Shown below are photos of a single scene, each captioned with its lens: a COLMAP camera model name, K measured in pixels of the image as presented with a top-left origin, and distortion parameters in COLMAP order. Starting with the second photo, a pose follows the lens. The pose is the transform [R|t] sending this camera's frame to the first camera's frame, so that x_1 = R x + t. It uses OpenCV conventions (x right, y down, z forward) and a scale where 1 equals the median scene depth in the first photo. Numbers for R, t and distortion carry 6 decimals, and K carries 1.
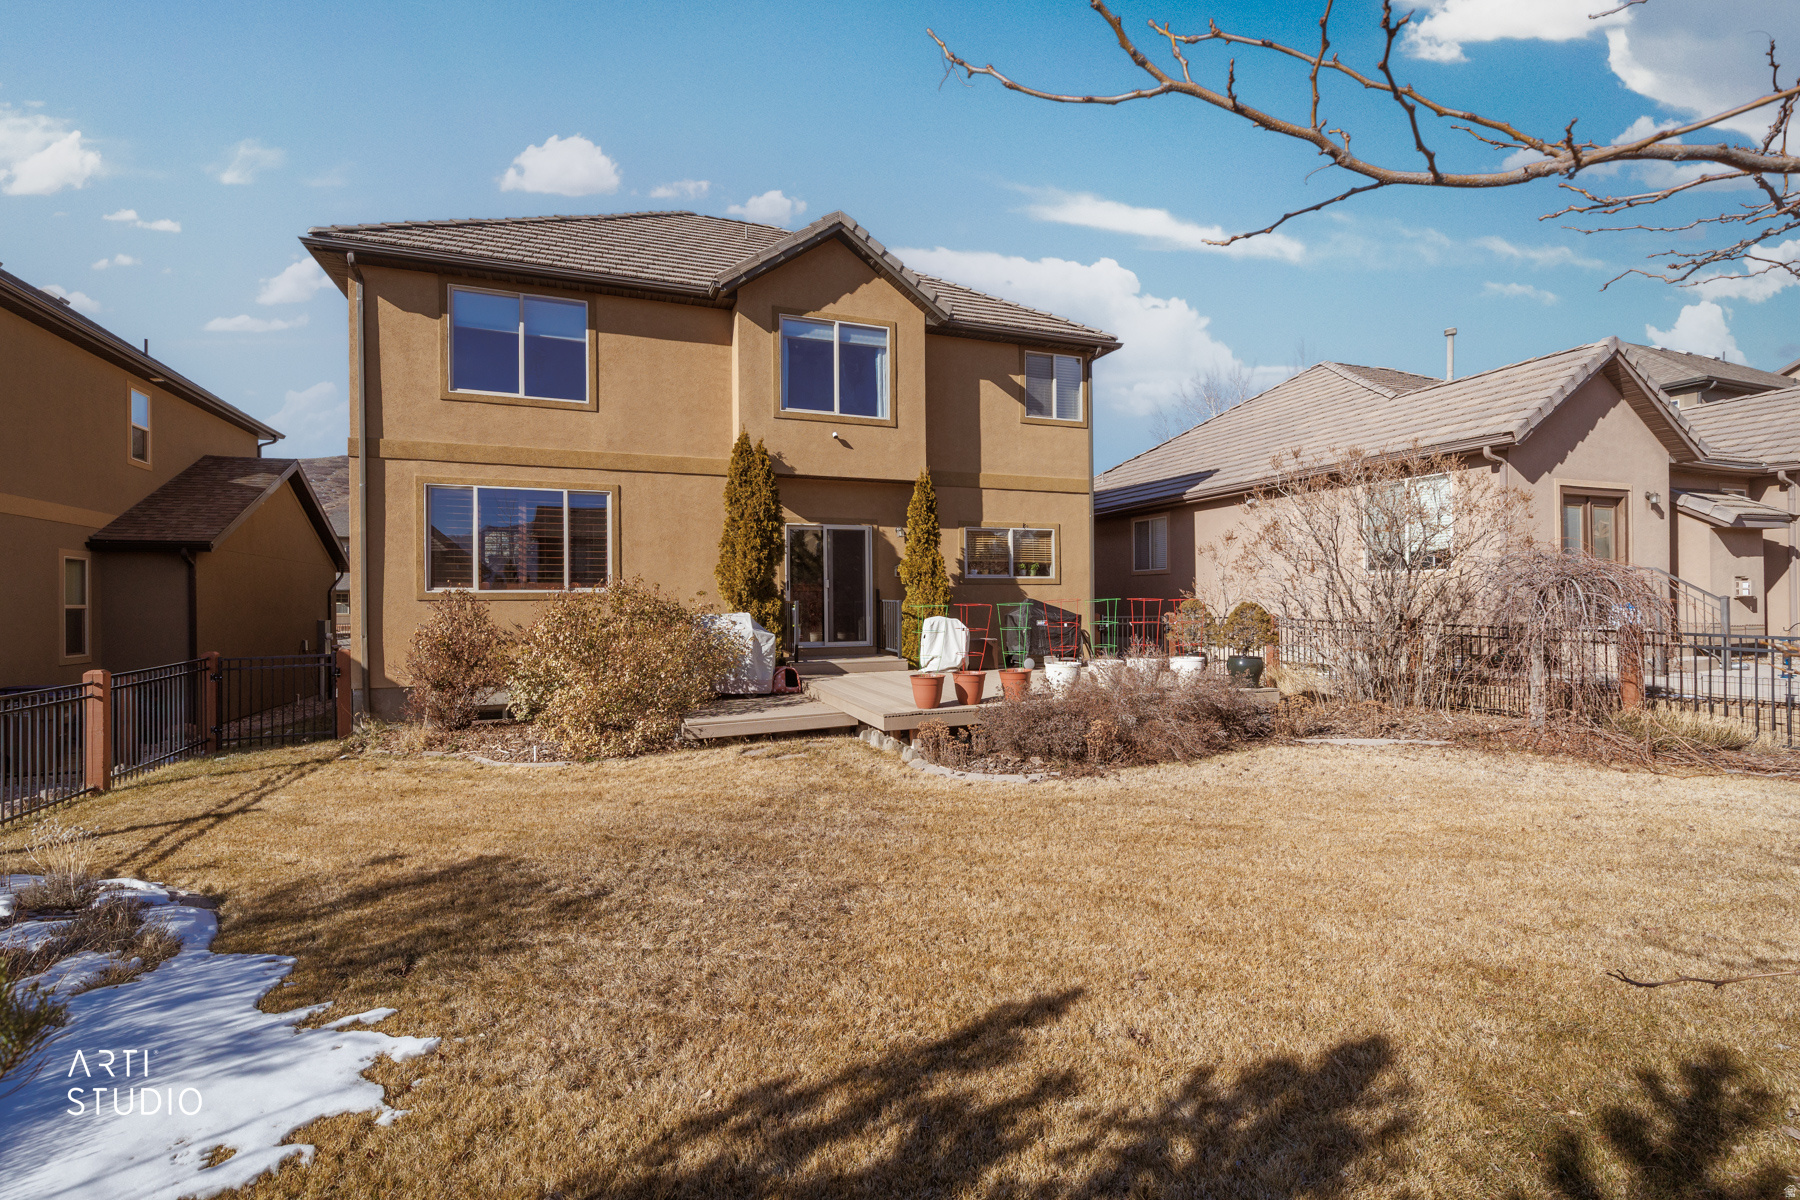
lens RADIAL K [[839.1, 0, 908.3], [0, 839.1, 599.6], [0, 0, 1]] dist [0.001833, 0.000524]
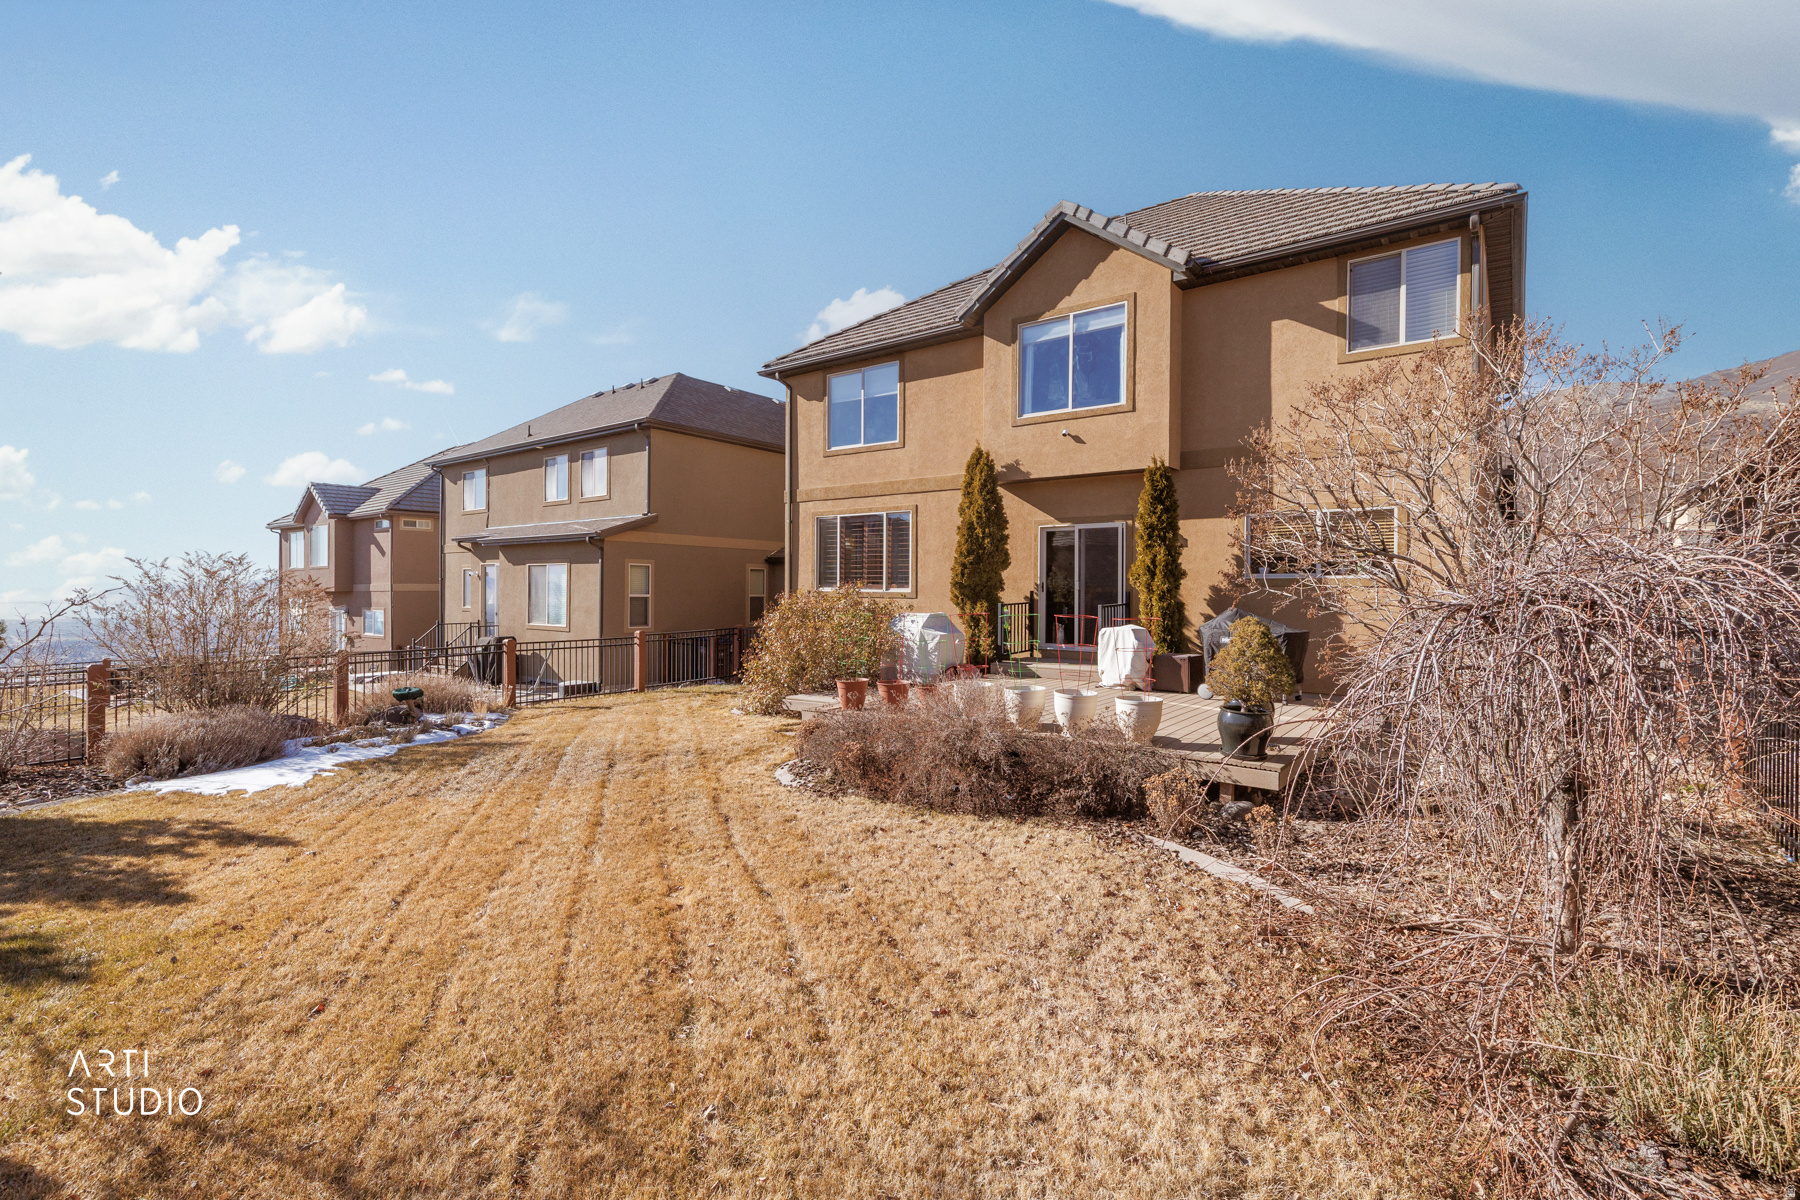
lens RADIAL K [[839.1, 0, 908.3], [0, 839.1, 599.6], [0, 0, 1]] dist [0.001833, 0.000524]
pose [[0.487192, 0.024584, -0.872949, 0.707706], [-0.005187, 0.999668, 0.025257, -0.027970], [0.873279, -0.007777, 0.487158, 0.383930]]
